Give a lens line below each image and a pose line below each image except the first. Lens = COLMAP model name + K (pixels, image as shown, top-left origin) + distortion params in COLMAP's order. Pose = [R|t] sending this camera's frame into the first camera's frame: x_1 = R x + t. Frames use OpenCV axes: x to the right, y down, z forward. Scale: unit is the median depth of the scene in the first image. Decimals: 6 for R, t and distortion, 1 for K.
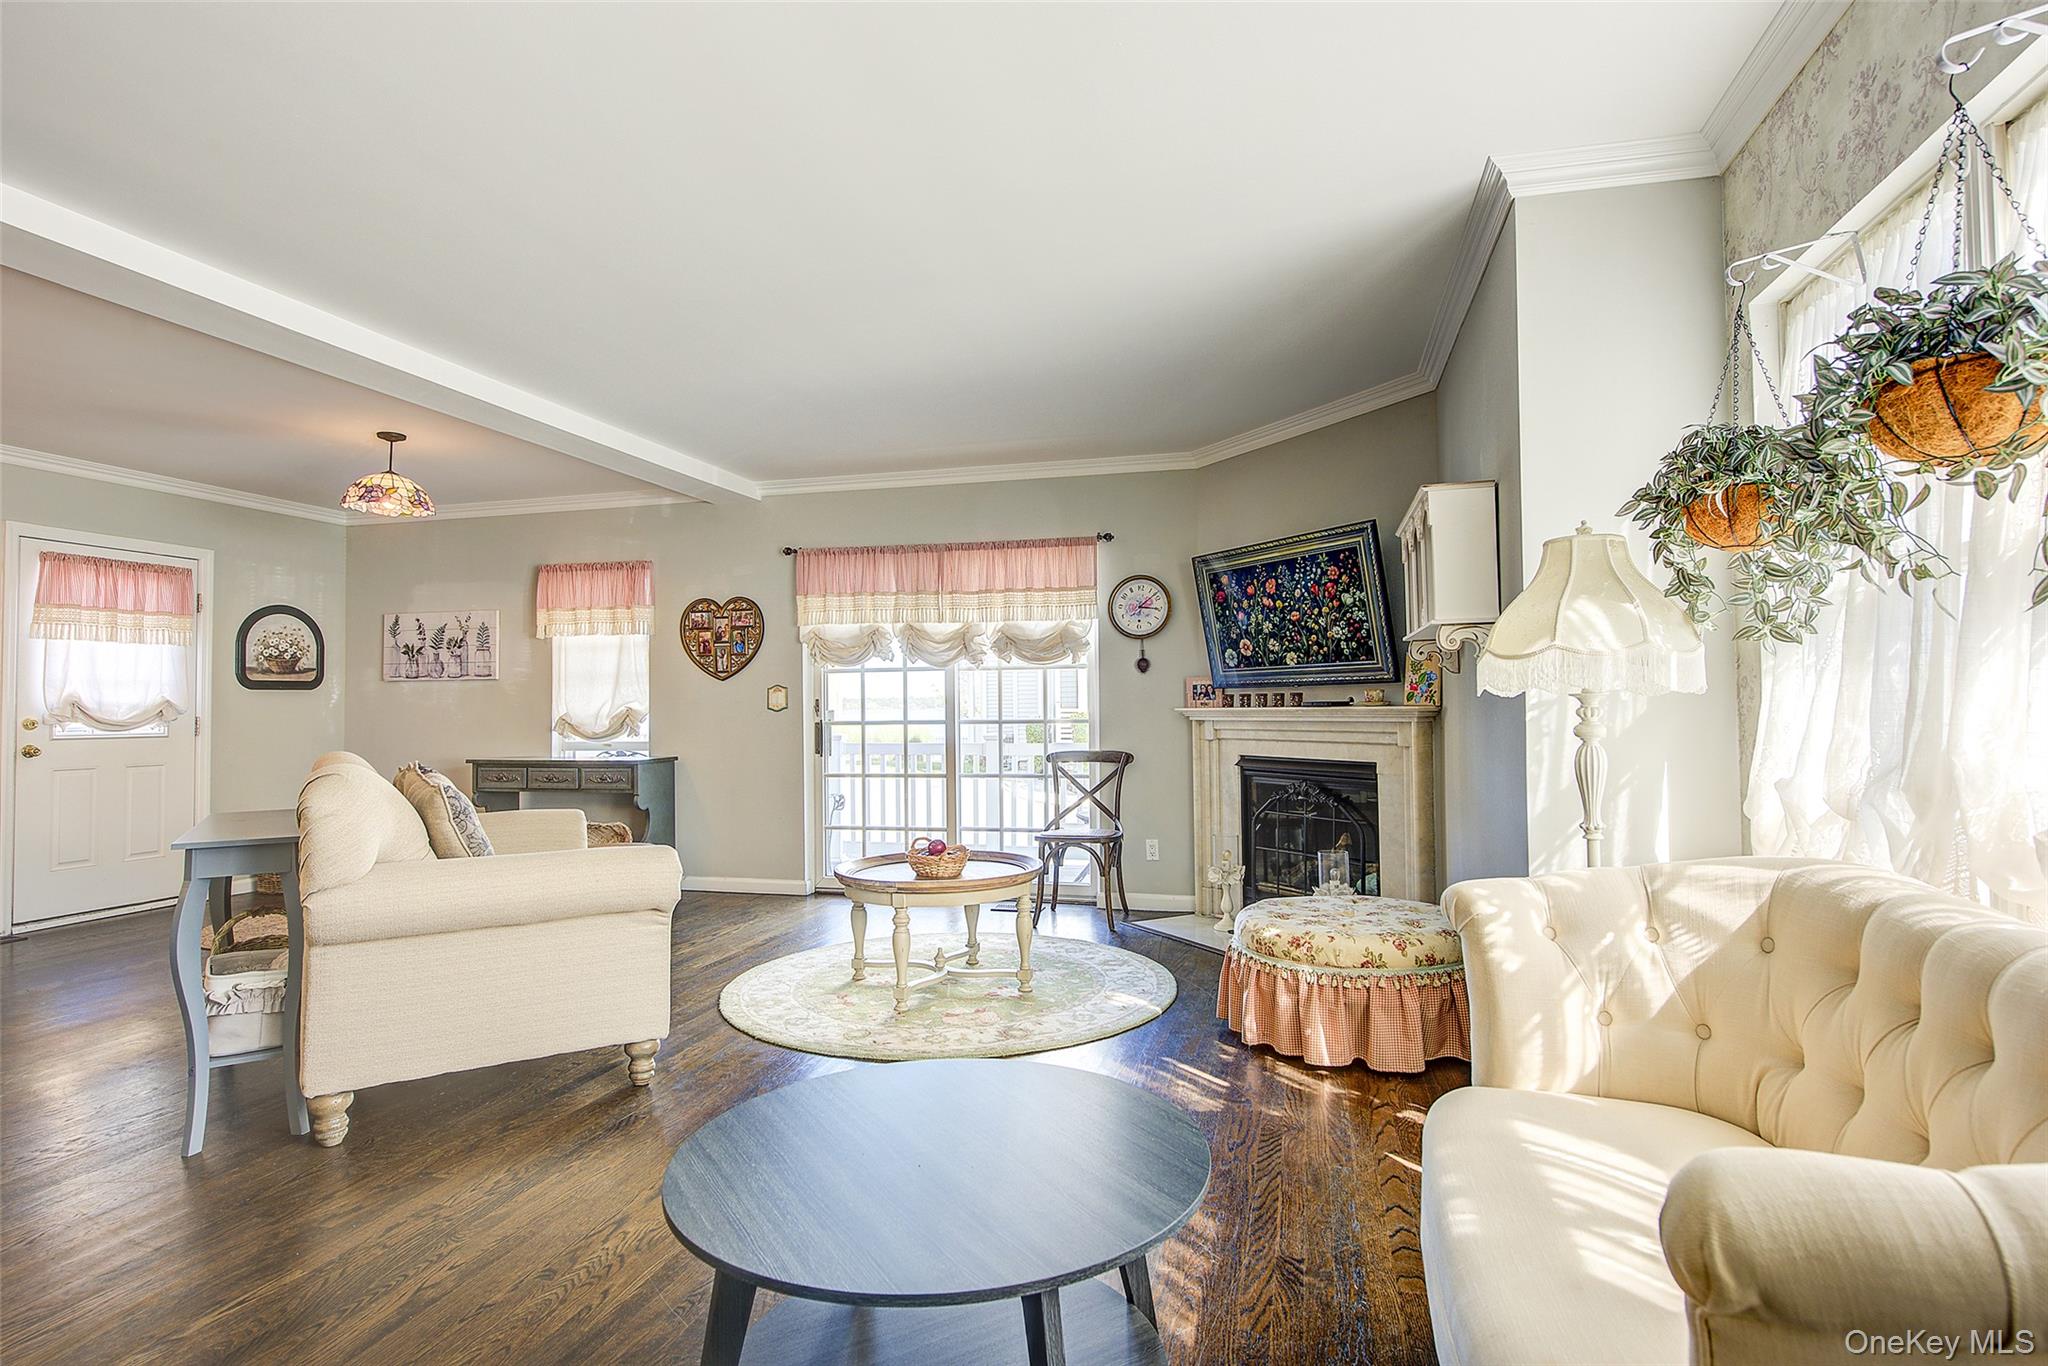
lens RADIAL K [[1055.1, 0, 1025.0], [0, 1055.1, 678.3], [0, 0, 1]] dist [-0.002091, -0.000676]
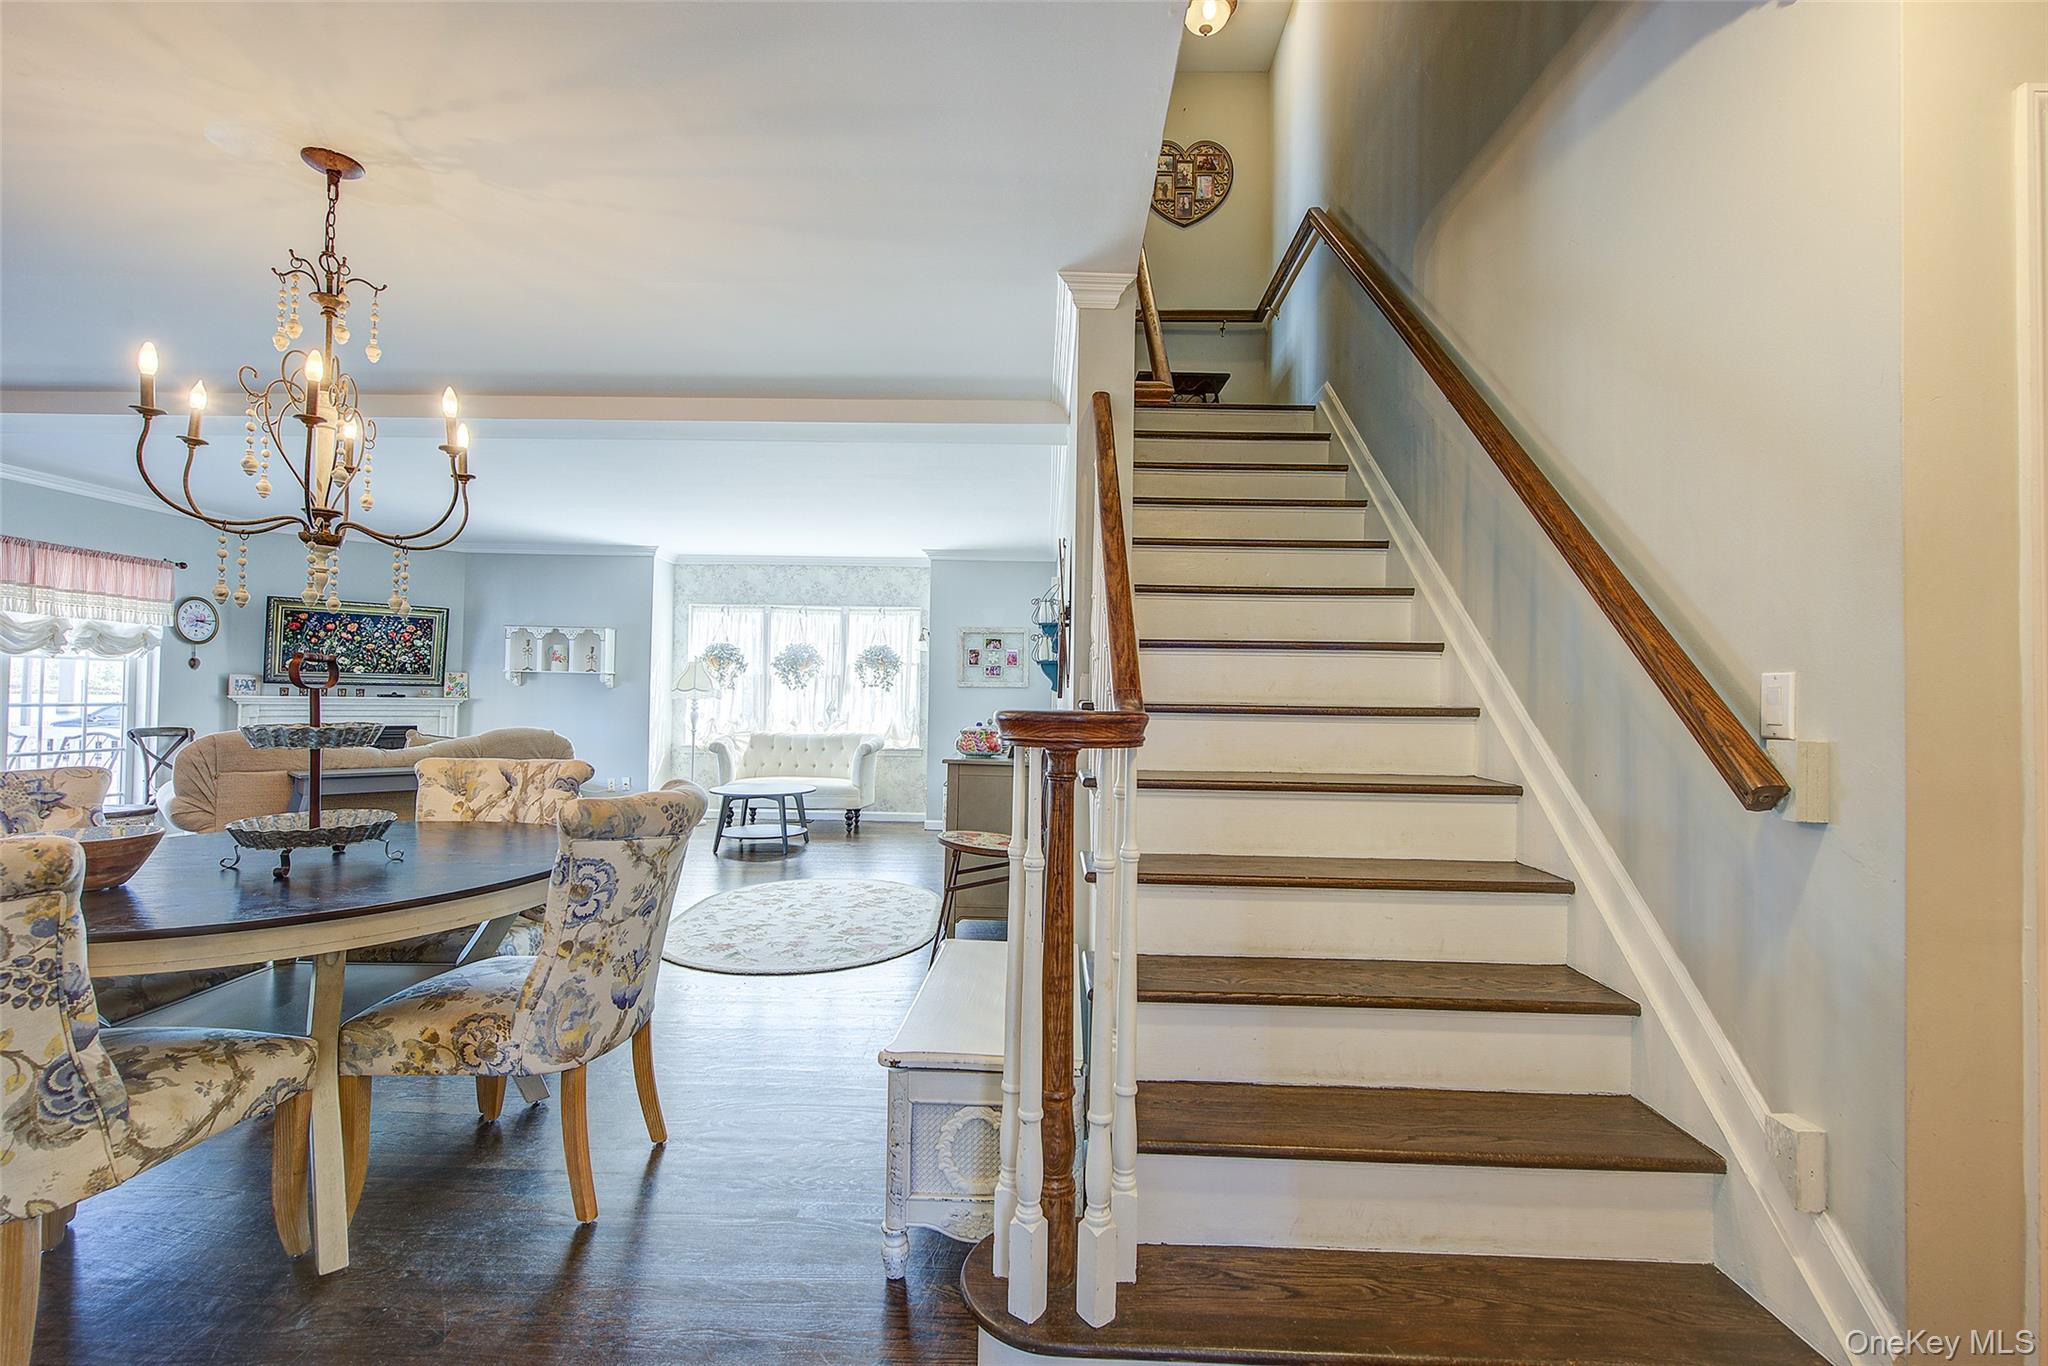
lens RADIAL K [[936.1, 0, 1026.5], [0, 936.1, 682.3], [0, 0, 1]] dist [0.005225, 0.000907]
pose [[-0.251396, 0.021326, 0.967649, -1.525507], [-0.044571, 0.998442, -0.033584, 0.005809], [-0.966858, -0.051572, -0.250054, 0.304117]]
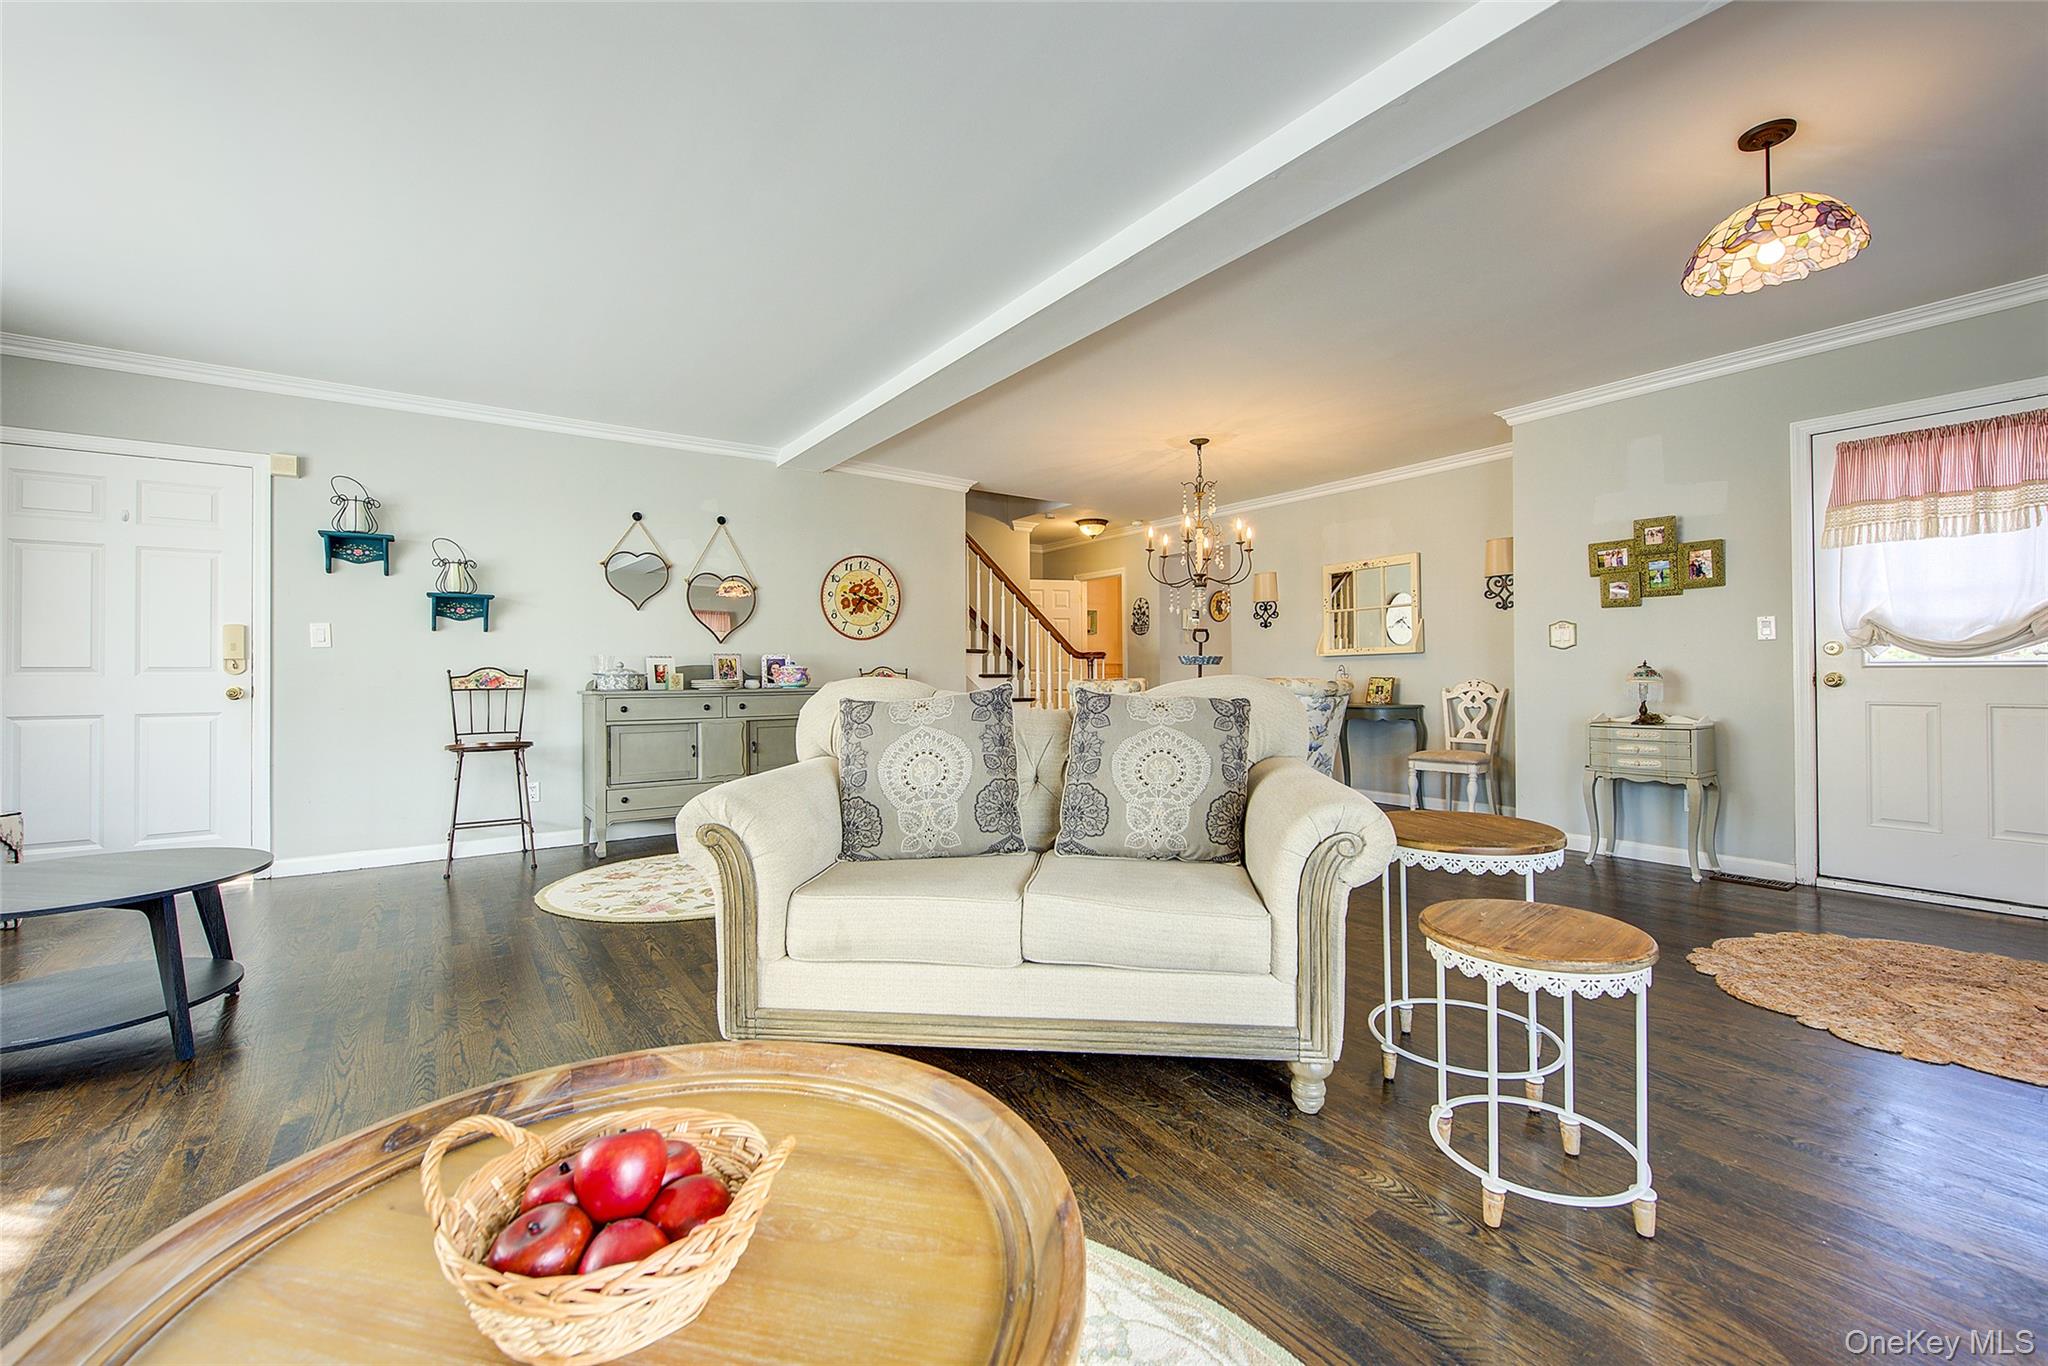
lens RADIAL K [[840.9, 0, 1033.5], [0, 840.9, 668.4], [0, 0, 1]] dist [0.003567, 0.000057]
pose [[-0.637280, 0.011227, -0.770550, 0.004690], [0.033396, 0.999357, -0.013059, 0.050225], [0.769908, -0.034055, -0.637245, 1.002108]]
